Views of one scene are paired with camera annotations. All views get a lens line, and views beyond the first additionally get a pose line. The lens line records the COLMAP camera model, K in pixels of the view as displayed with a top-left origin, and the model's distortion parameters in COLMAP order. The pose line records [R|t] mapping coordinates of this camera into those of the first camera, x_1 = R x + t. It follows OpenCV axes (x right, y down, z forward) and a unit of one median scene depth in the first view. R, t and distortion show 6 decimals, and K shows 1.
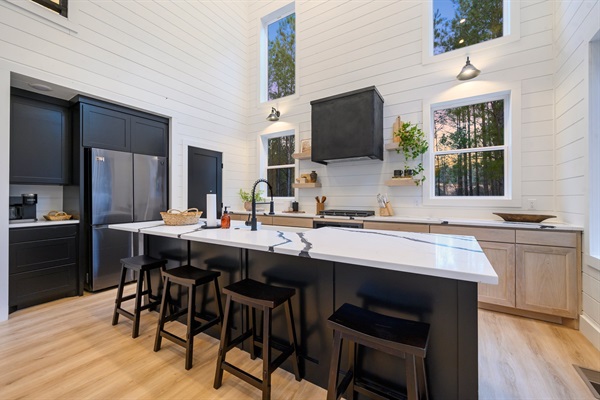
lens RADIAL K [[237.5, 0, 301.2], [0, 237.5, 197.2], [0, 0, 1]] dist [-0.001058, 0.000057]
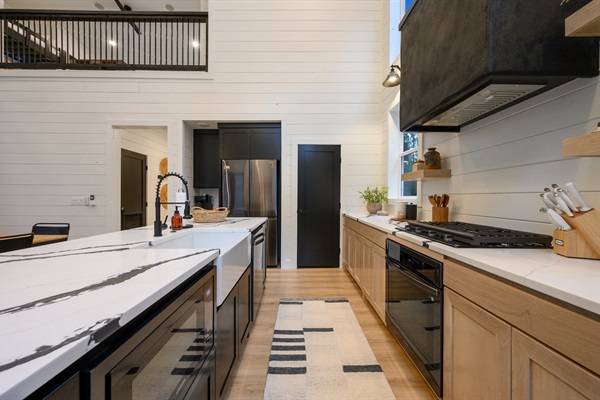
lens RADIAL K [[237.5, 0, 299.7], [0, 237.5, 200.1], [0, 0, 1]] dist [-0.001058, 0.000057]
pose [[0.535038, 0.014045, -0.844711, 0.369472], [-0.000607, 0.999868, 0.016240, 0.000343], [0.844828, -0.008177, 0.534976, 0.467625]]
